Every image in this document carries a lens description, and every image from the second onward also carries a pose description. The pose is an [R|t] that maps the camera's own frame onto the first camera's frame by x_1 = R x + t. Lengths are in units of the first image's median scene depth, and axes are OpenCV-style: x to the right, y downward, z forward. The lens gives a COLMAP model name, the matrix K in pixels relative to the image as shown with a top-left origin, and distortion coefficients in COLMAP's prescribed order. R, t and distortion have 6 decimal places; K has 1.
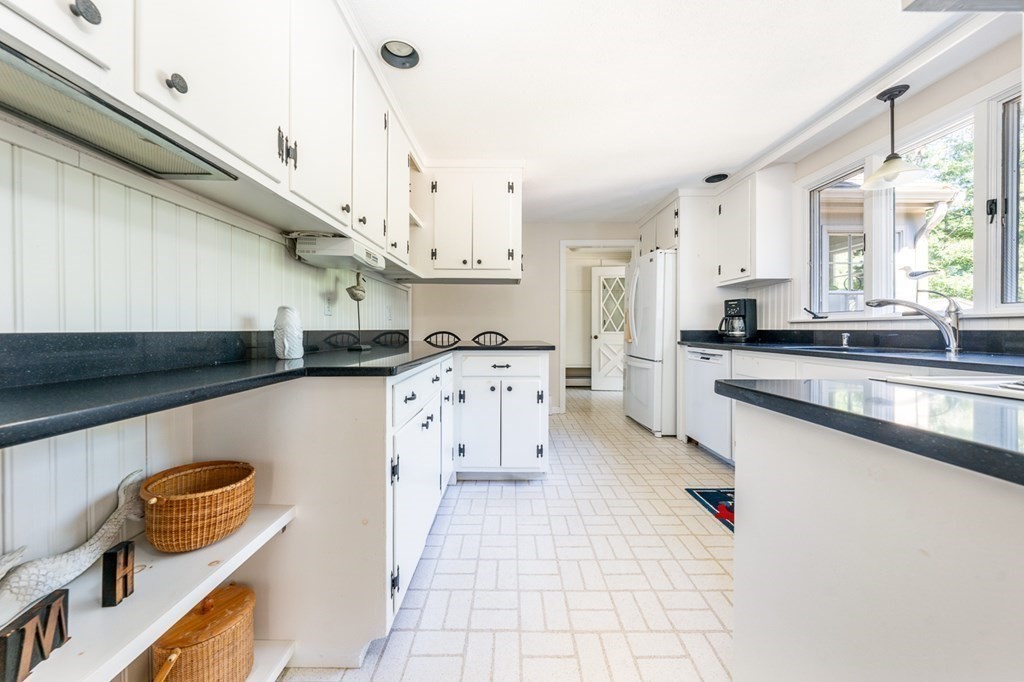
lens RADIAL K [[351.7, 0, 513.9], [0, 351.7, 331.4], [0, 0, 1]] dist [-0.001530, -0.000045]
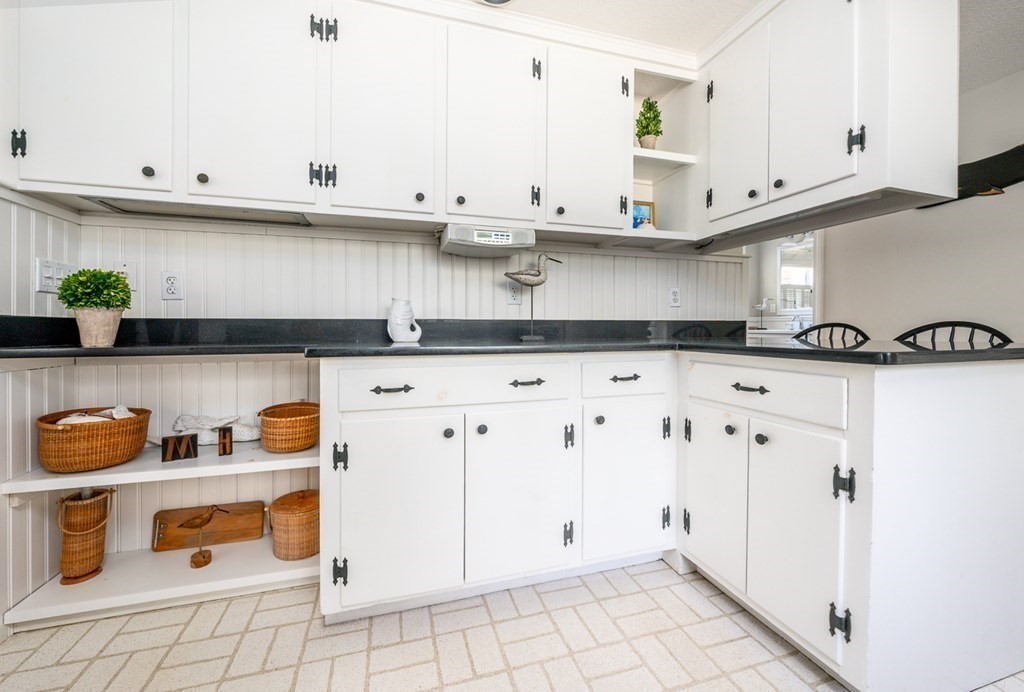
lens RADIAL K [[373.7, 0, 490.8], [0, 373.7, 331.1], [0, 0, 1]] dist [0.001928, 0.000065]
pose [[0.282030, 0.010182, -0.959352, 0.292579], [-0.003557, 0.999948, 0.009567, 0.012264], [0.959399, 0.000714, 0.282051, 0.418875]]
